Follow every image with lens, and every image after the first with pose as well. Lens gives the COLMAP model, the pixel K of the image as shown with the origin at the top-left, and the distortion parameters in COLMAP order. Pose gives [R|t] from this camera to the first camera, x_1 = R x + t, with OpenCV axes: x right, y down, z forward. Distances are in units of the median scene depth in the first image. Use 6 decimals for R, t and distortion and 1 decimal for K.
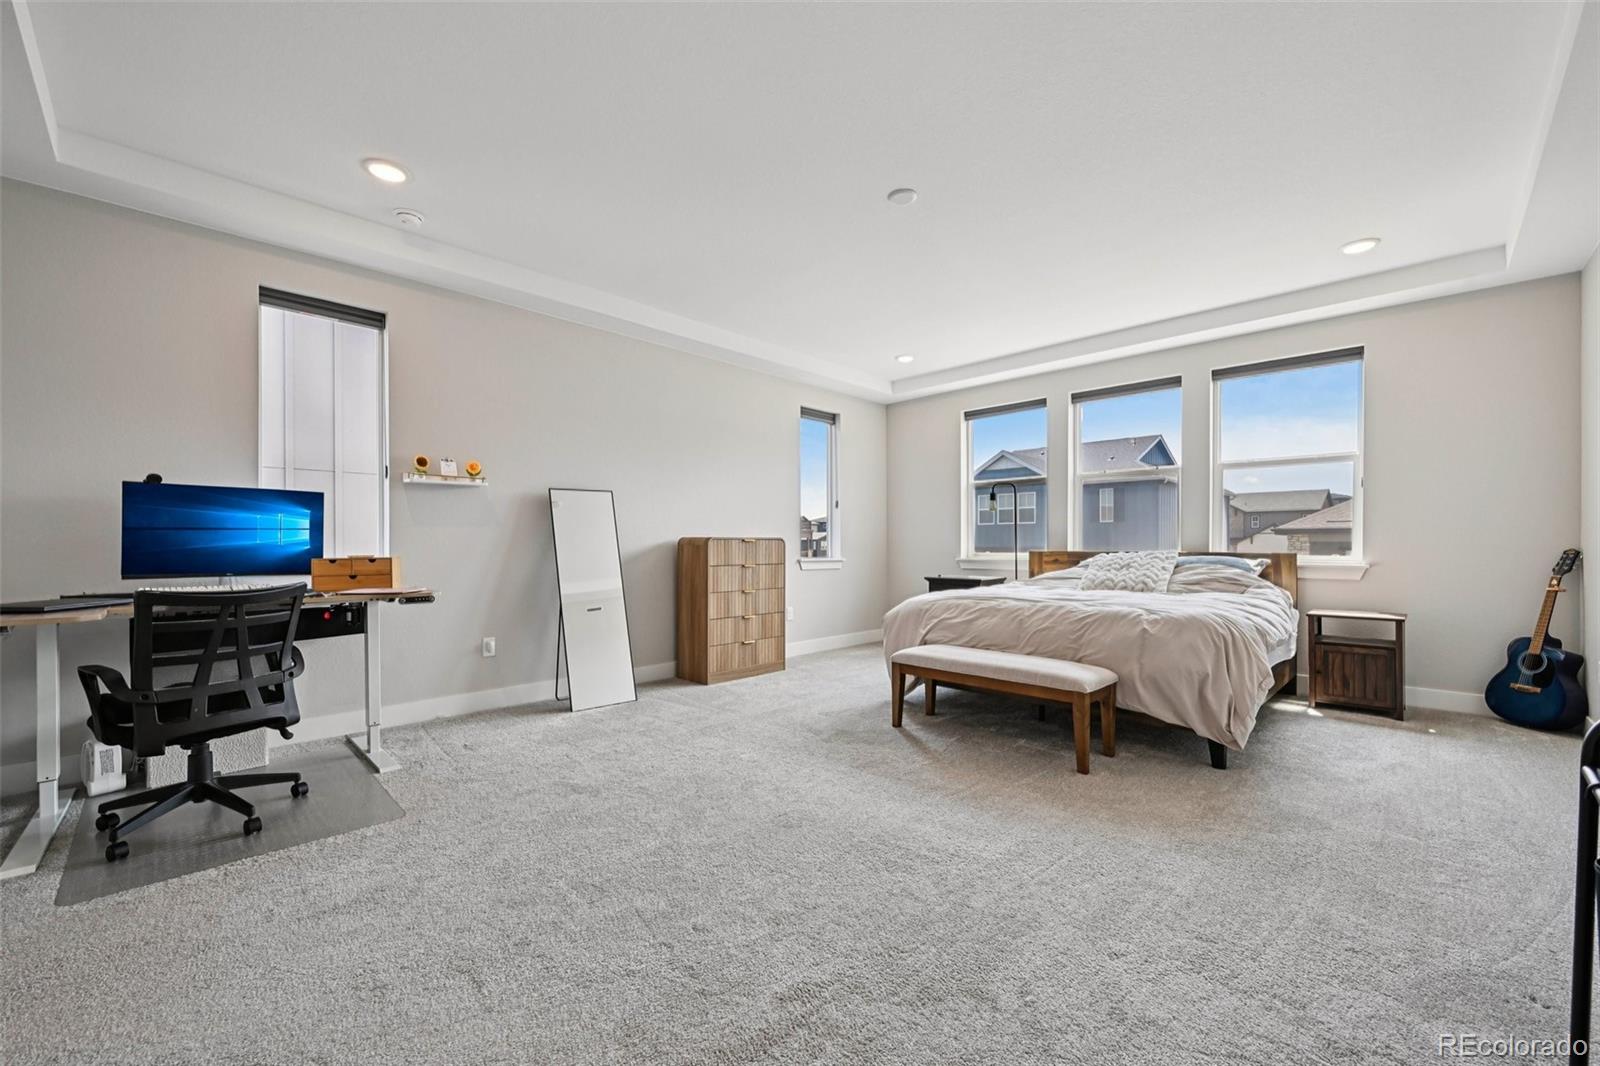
lens RADIAL K [[631.4, 0, 805.6], [0, 631.4, 547.7], [0, 0, 1]] dist [0.001658, 0.000266]
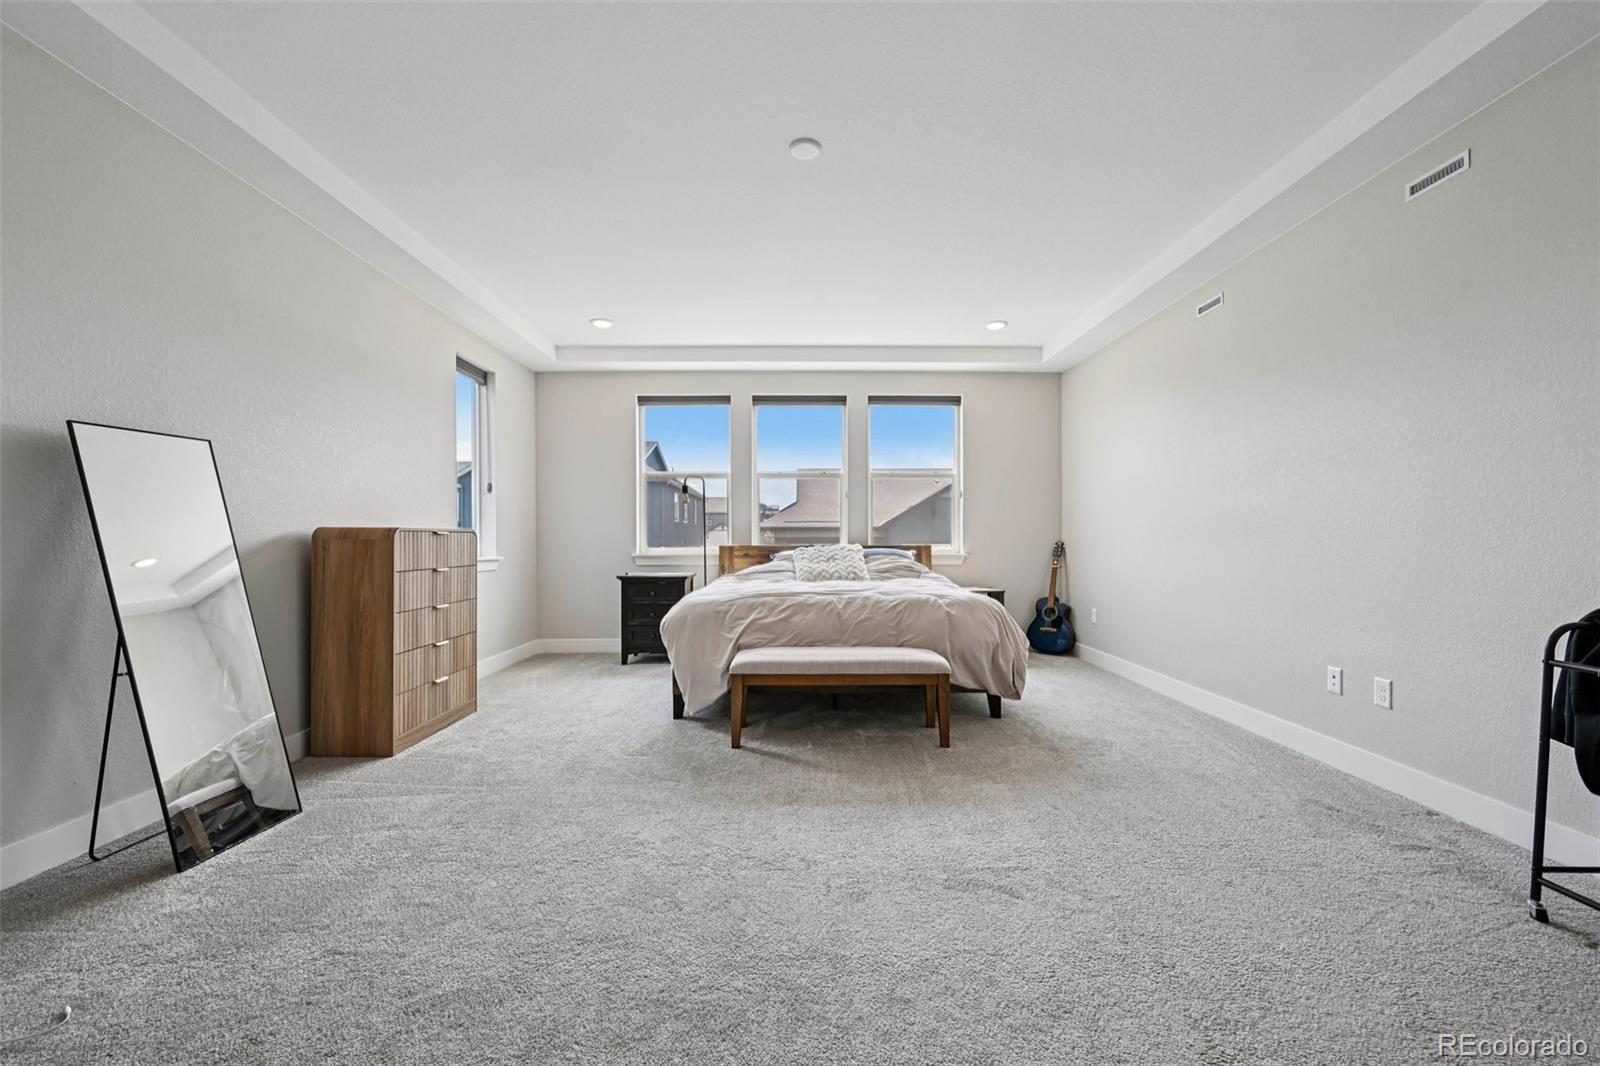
lens RADIAL K [[626.3, 0, 797.6], [0, 626.3, 539.6], [0, 0, 1]] dist [0.000884, 0.000019]
pose [[0.708752, -0.000442, 0.705457, -0.349652], [0.004033, 0.999986, -0.003425, -0.000515], [-0.705446, 0.005273, 0.708744, 0.279593]]
